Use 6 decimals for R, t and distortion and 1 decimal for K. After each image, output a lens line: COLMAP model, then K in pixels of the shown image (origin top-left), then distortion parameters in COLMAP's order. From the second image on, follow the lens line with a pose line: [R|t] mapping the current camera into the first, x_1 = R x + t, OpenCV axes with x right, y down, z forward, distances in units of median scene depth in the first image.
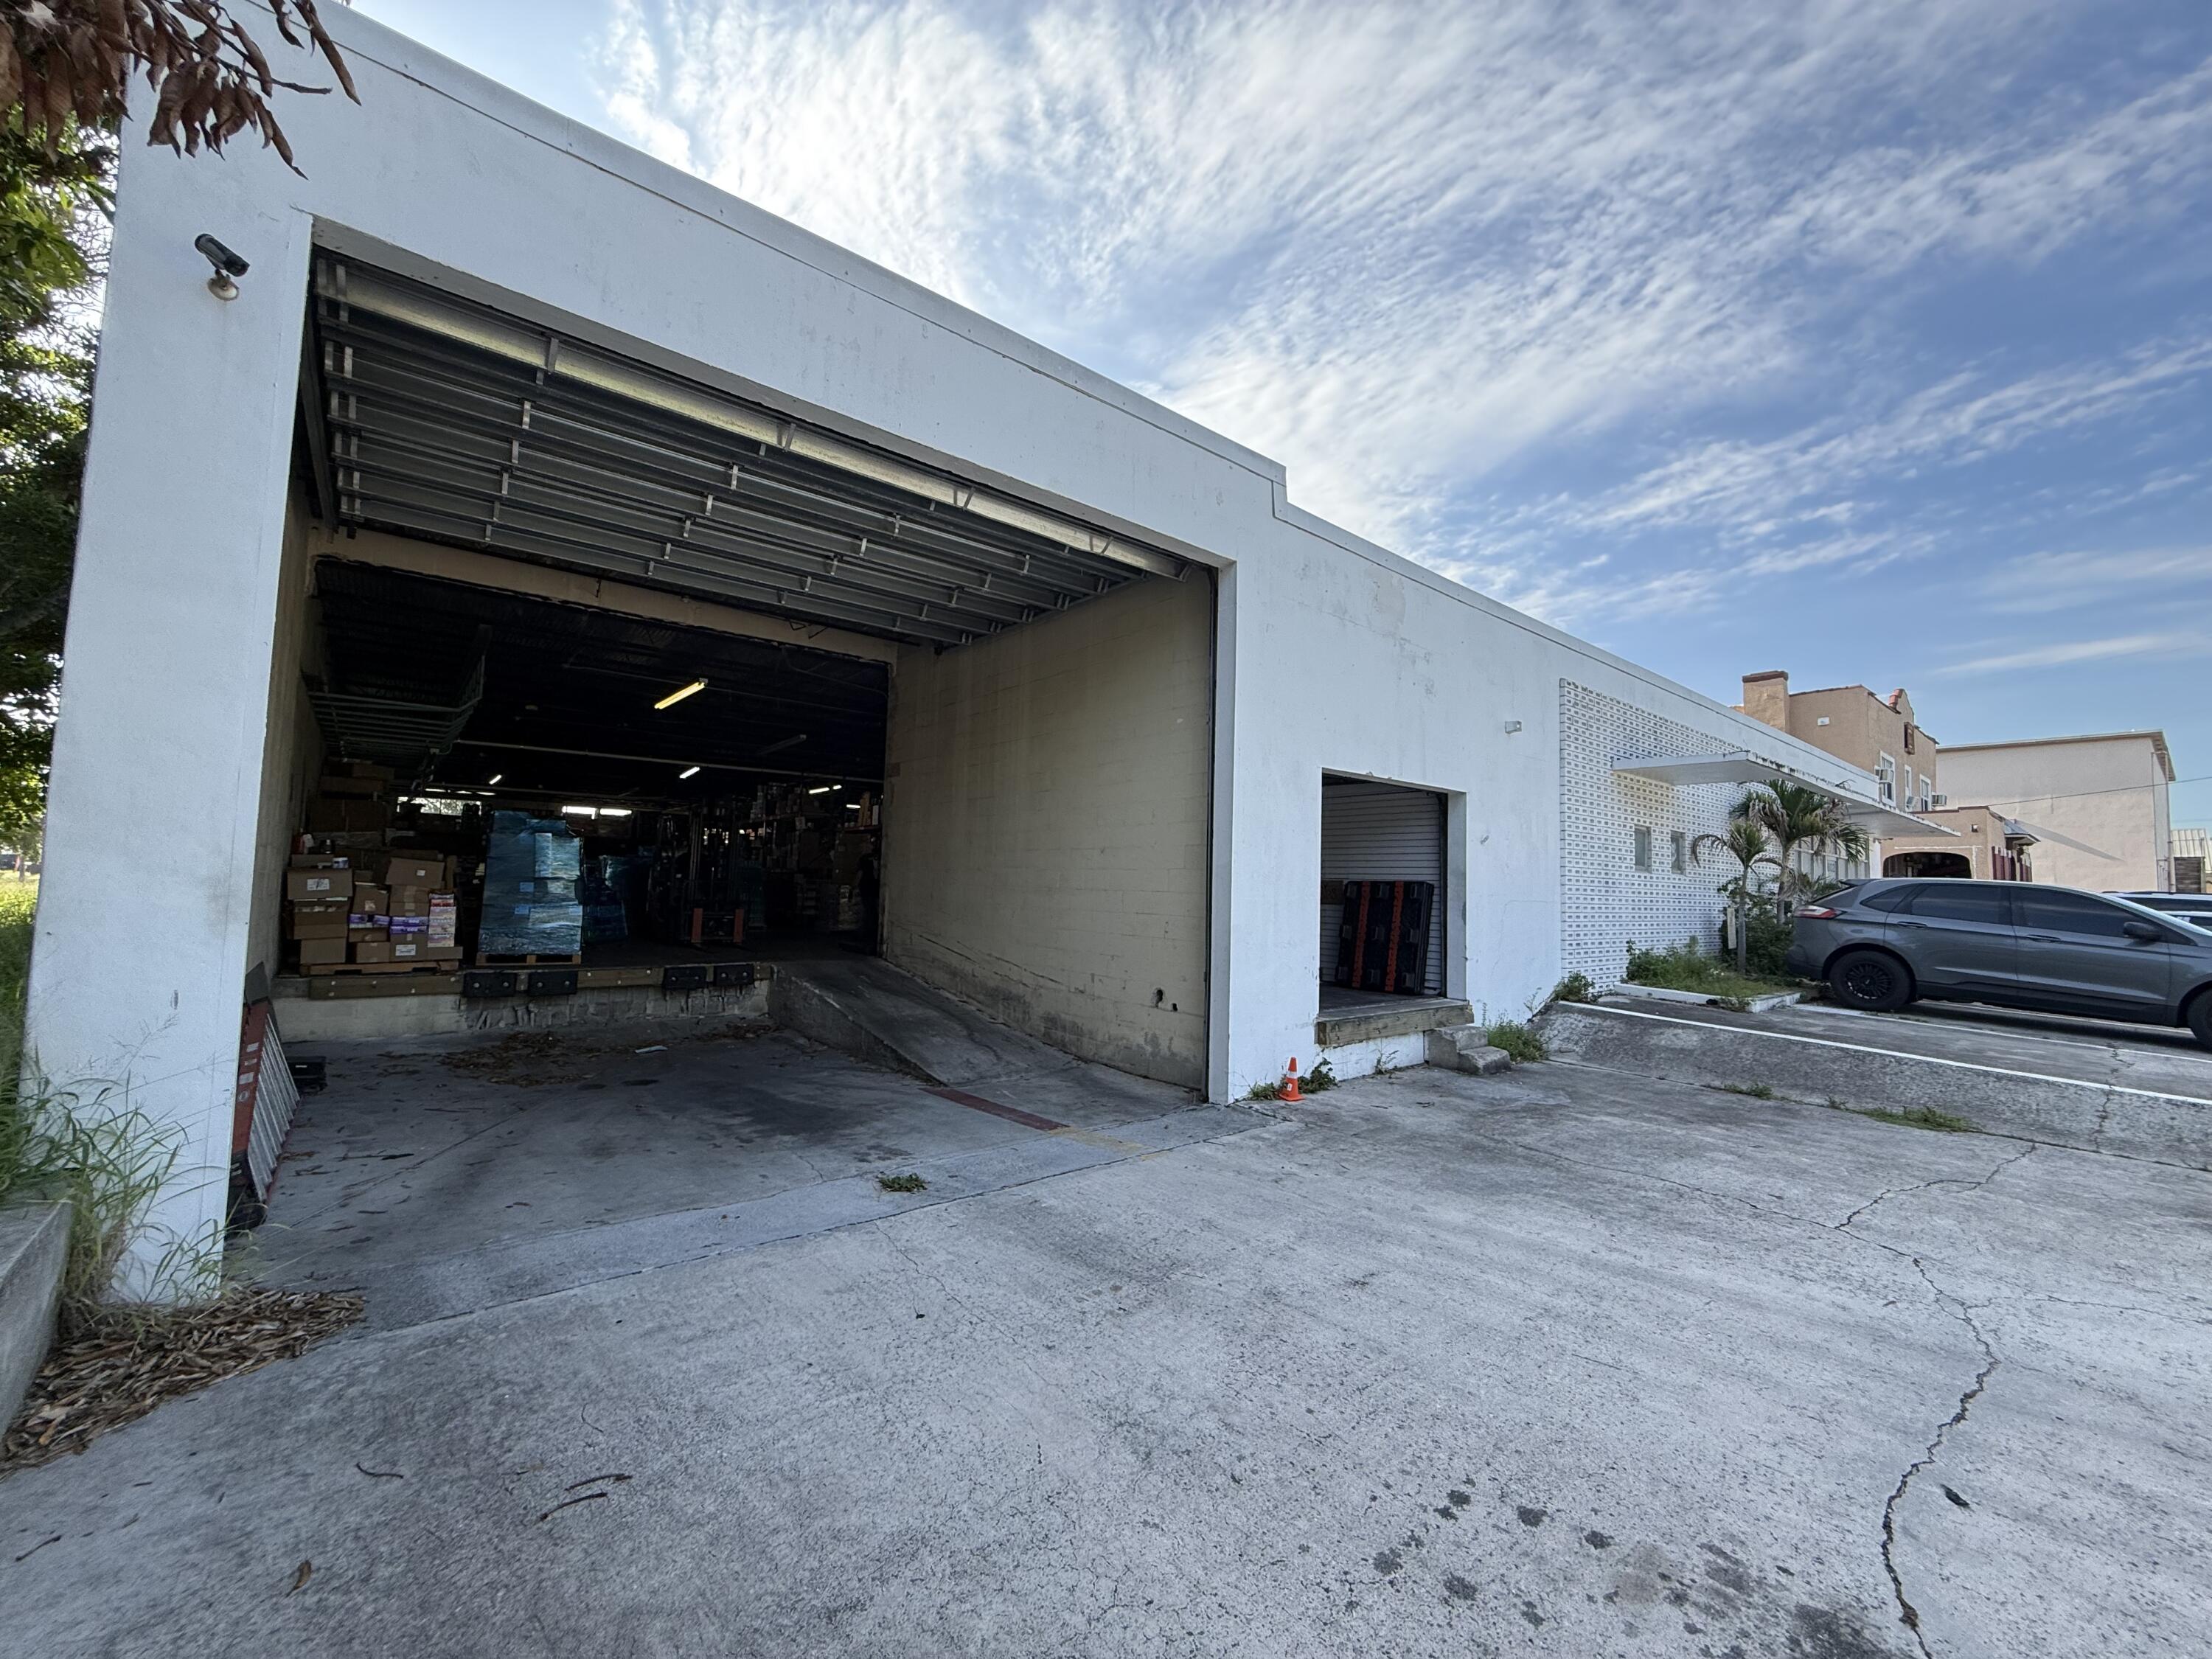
lens RADIAL K [[882.8, 0, 1092.9], [0, 882.8, 822.3], [0, 0, 1]] dist [-0.000100, 0.000512]
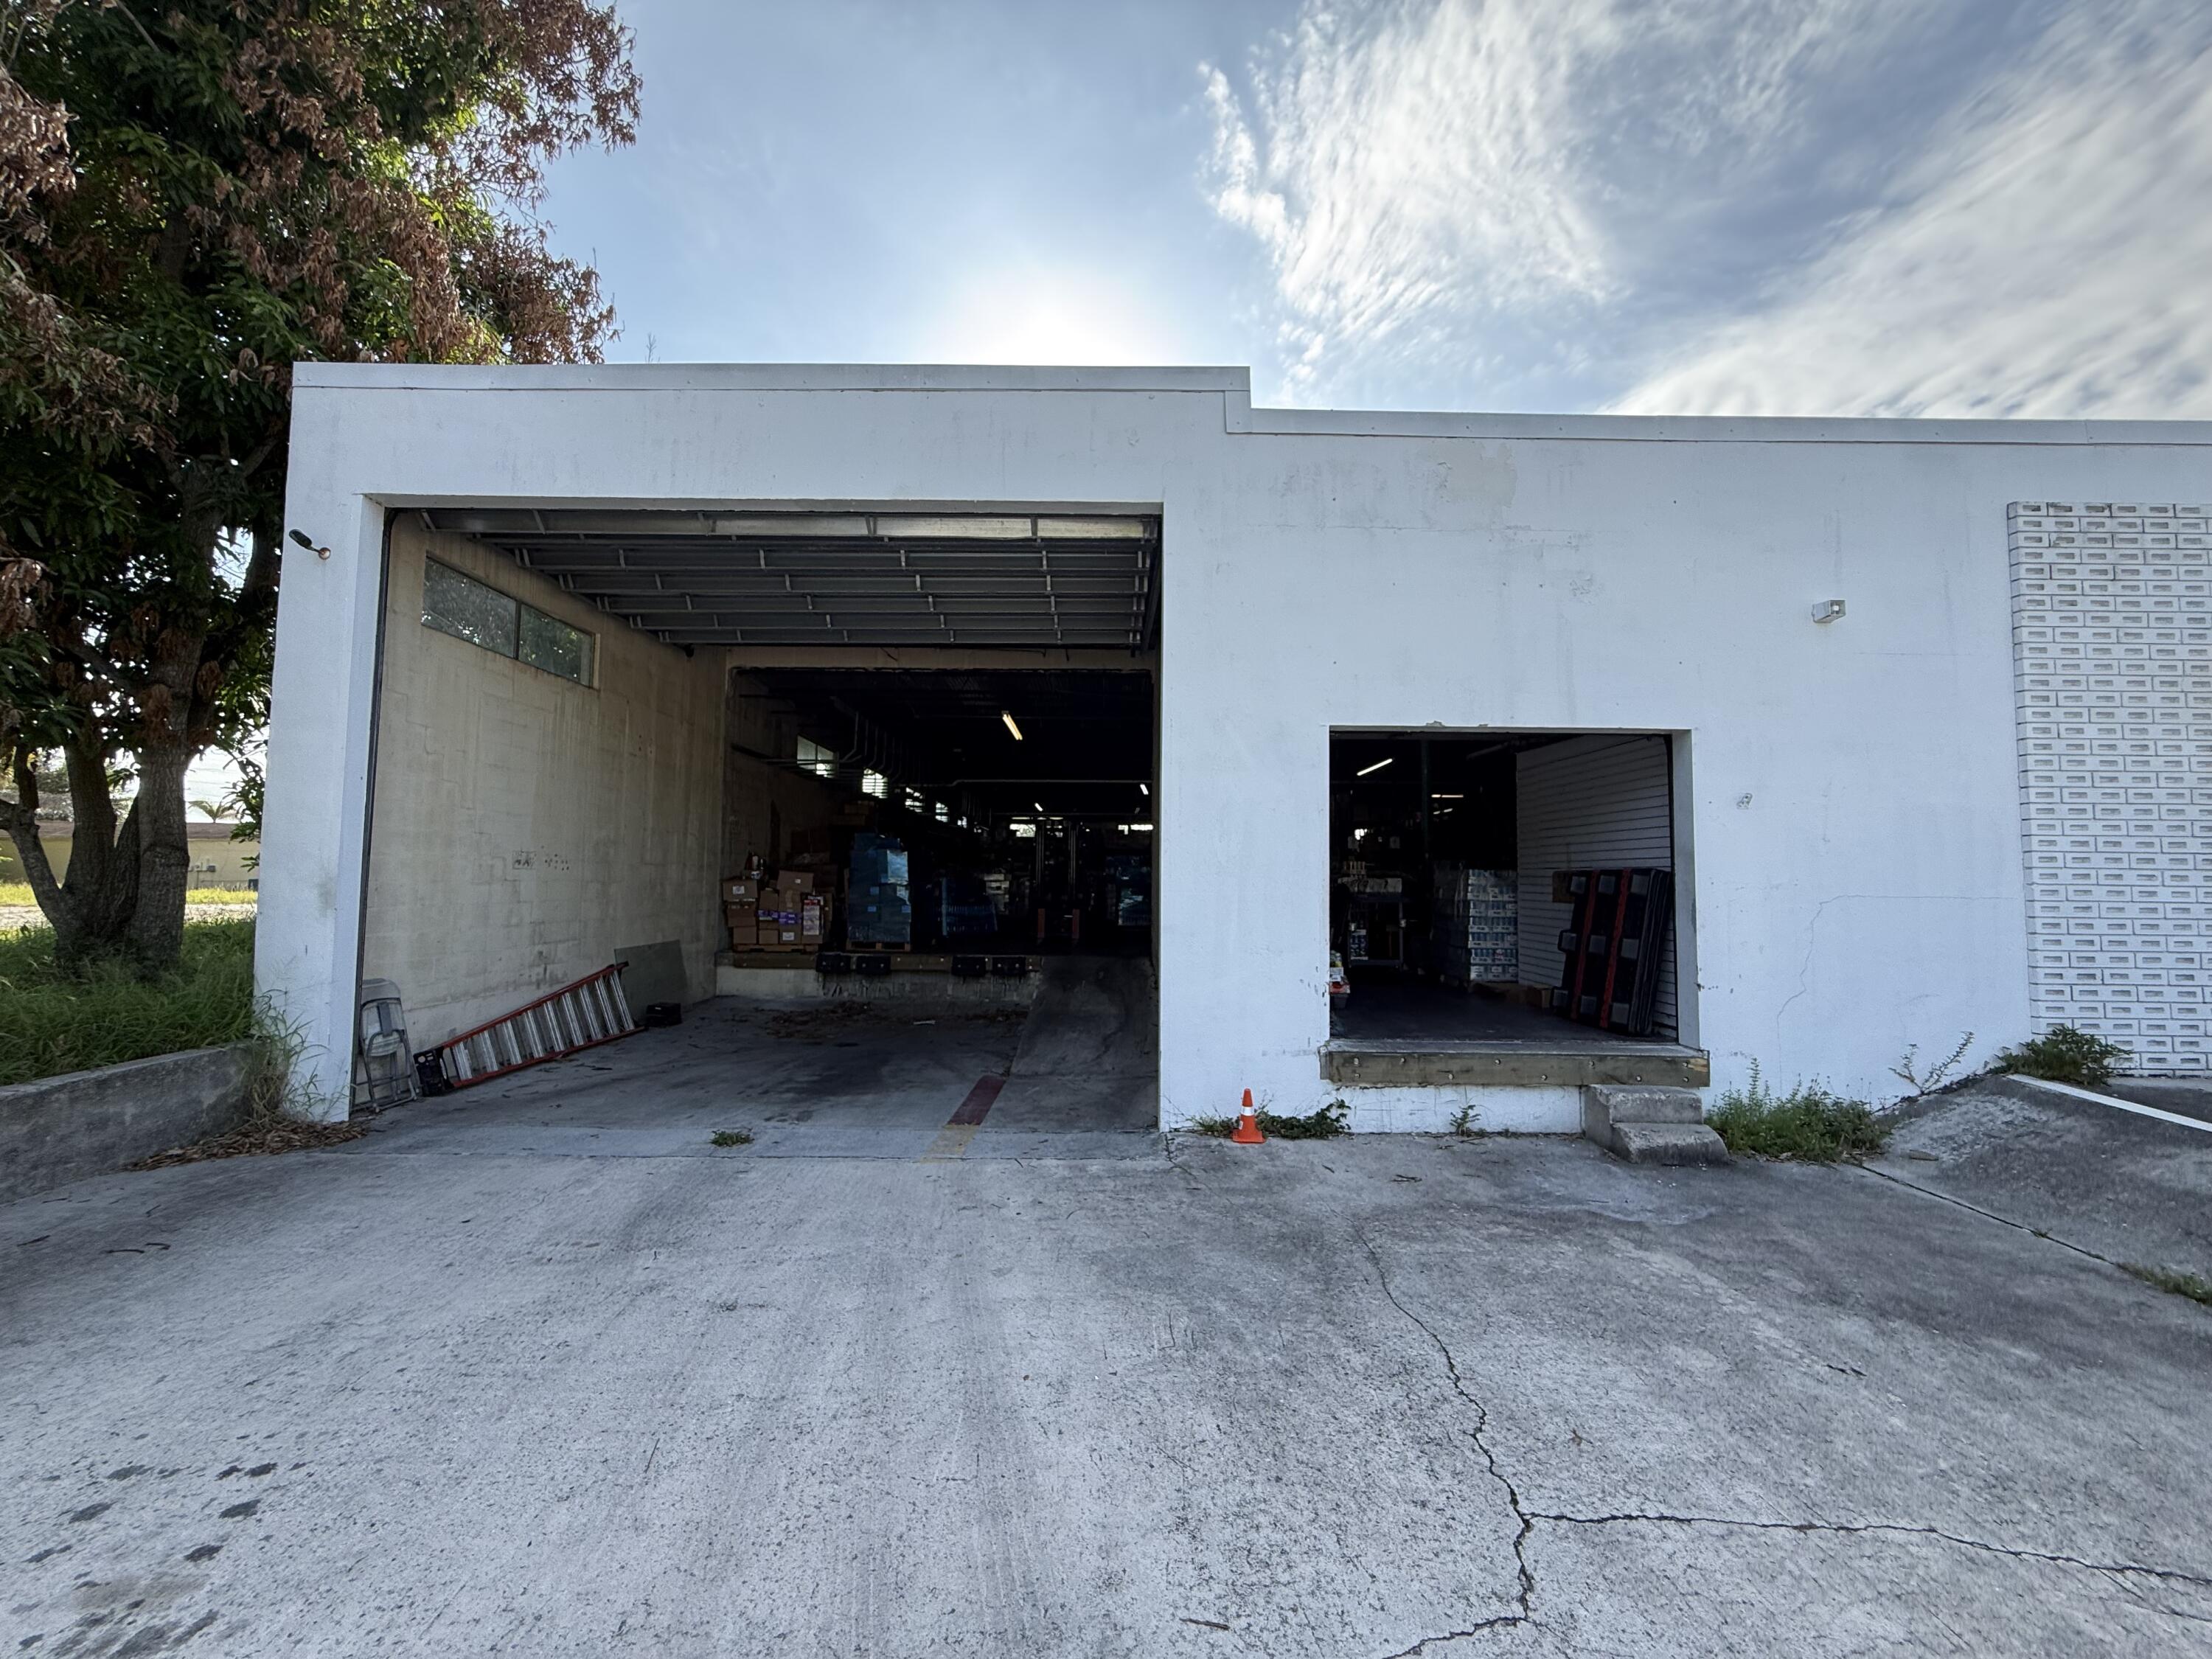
lens RADIAL K [[882.8, 0, 1104.2], [0, 882.8, 829.9], [0, 0, 1]] dist [-0.000100, 0.000512]
pose [[0.775409, -0.053293, -0.629207, 0.596951], [0.055812, 0.998317, -0.015775, 0.031103], [0.628988, -0.022885, 0.777078, 0.269130]]
